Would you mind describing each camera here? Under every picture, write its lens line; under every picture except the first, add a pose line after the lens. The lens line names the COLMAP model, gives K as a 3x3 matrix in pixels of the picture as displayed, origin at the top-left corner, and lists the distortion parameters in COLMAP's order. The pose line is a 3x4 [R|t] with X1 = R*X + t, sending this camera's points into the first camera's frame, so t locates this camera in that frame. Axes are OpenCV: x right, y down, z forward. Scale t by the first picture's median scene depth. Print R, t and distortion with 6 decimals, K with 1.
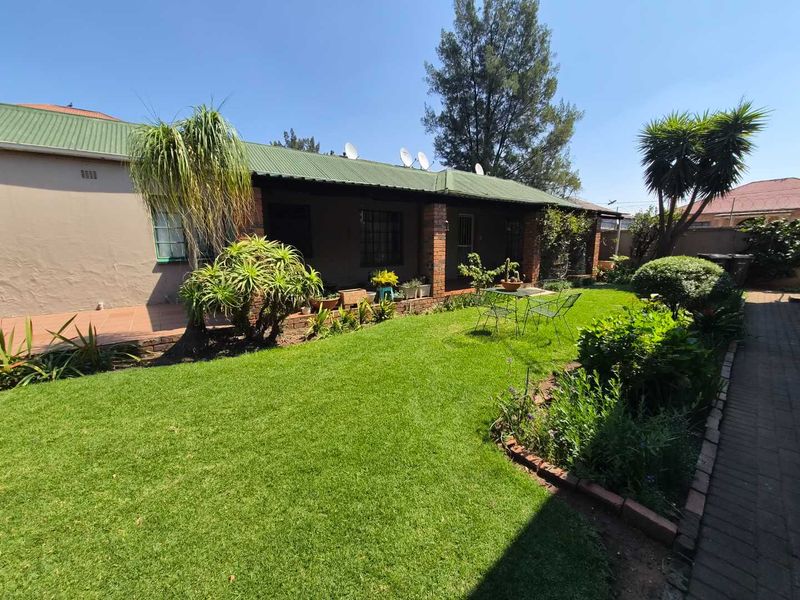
lens RADIAL K [[325.1, 0, 398.9], [0, 325.1, 286.7], [0, 0, 1]] dist [0.000588, 0.005371]
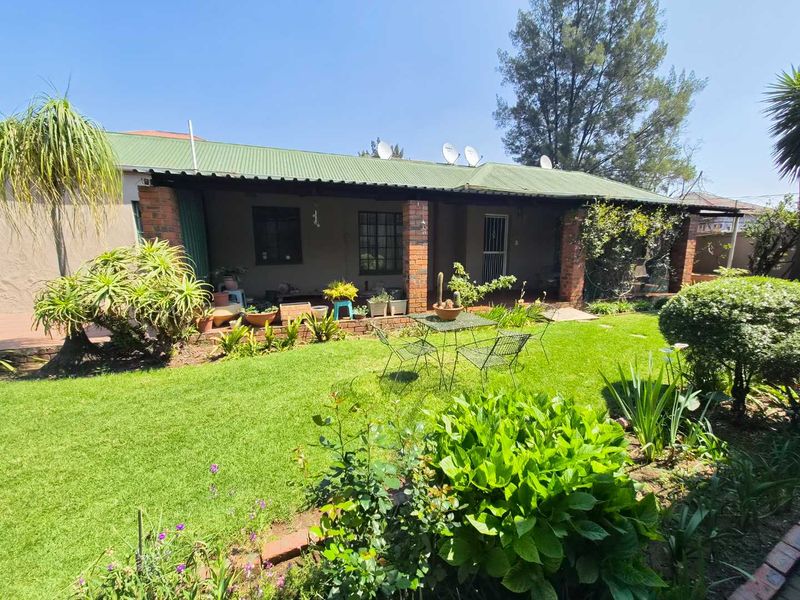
lens RADIAL K [[325.1, 0, 398.9], [0, 325.1, 286.7], [0, 0, 1]] dist [0.000588, 0.005371]
pose [[0.962302, 0.038412, -0.269259, 0.197343], [-0.042114, 0.999081, -0.007983, -0.021838], [0.268704, 0.019022, 0.963035, 0.139614]]
